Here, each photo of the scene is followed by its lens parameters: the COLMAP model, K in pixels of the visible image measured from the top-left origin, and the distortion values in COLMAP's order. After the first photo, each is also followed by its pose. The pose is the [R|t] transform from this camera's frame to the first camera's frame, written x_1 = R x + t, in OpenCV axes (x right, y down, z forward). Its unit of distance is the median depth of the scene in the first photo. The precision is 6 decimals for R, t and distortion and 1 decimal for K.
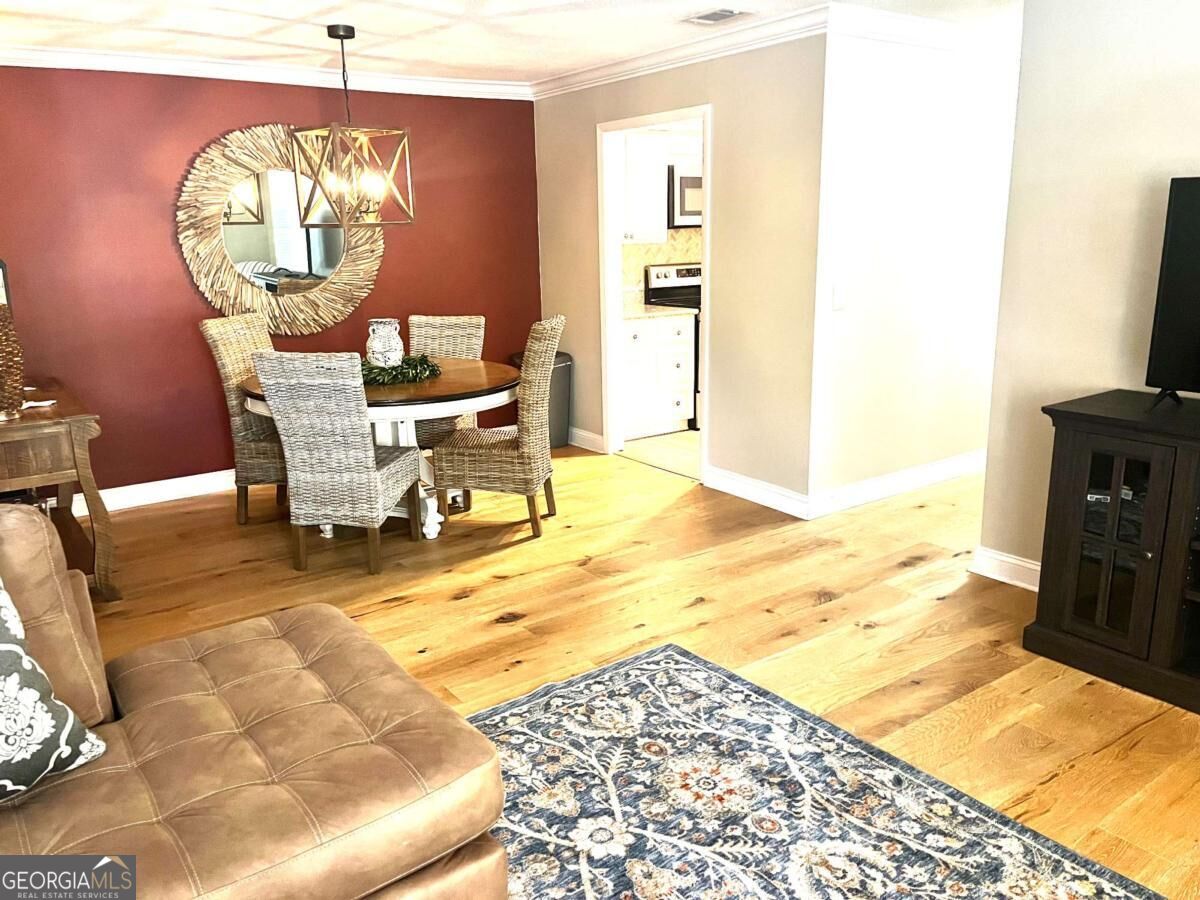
lens RADIAL K [[916.1, 0, 603.7], [0, 916.1, 451.7], [0, 0, 1]] dist [0.053818, -0.050393]
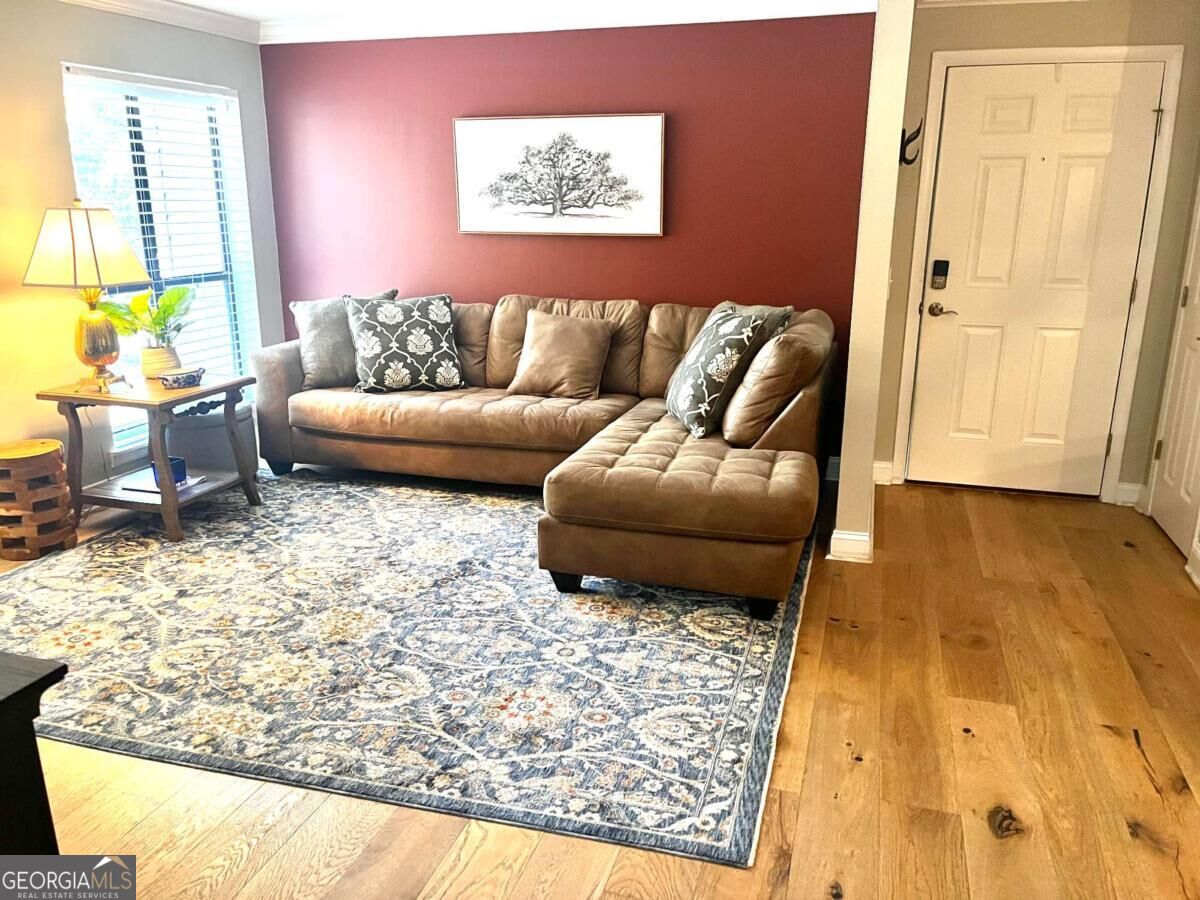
lens RADIAL K [[916.1, 0, 603.6], [0, 916.1, 451.0], [0, 0, 1]] dist [0.053818, -0.050393]
pose [[-0.796535, 0.177185, -0.578046, 0.583700], [-0.131731, 0.882260, 0.451956, -0.389643], [0.590067, 0.436146, -0.679410, 1.575029]]
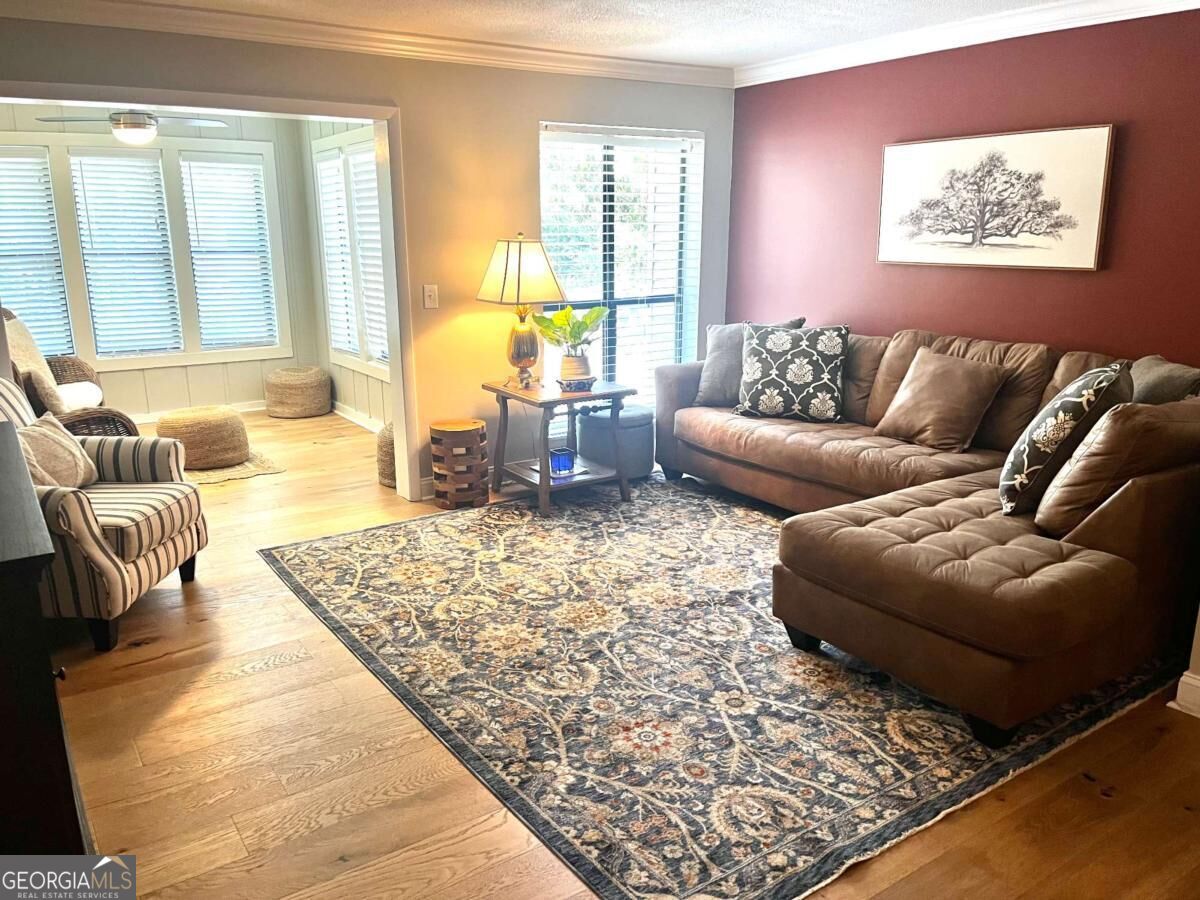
lens RADIAL K [[916.1, 0, 593.3], [0, 916.1, 449.5], [0, 0, 1]] dist [0.053818, -0.050393]
pose [[-0.999080, 0.017616, 0.039097, 0.120279], [0.033818, 0.884264, 0.465761, -0.433348], [-0.026367, 0.466655, -0.884047, 1.719798]]
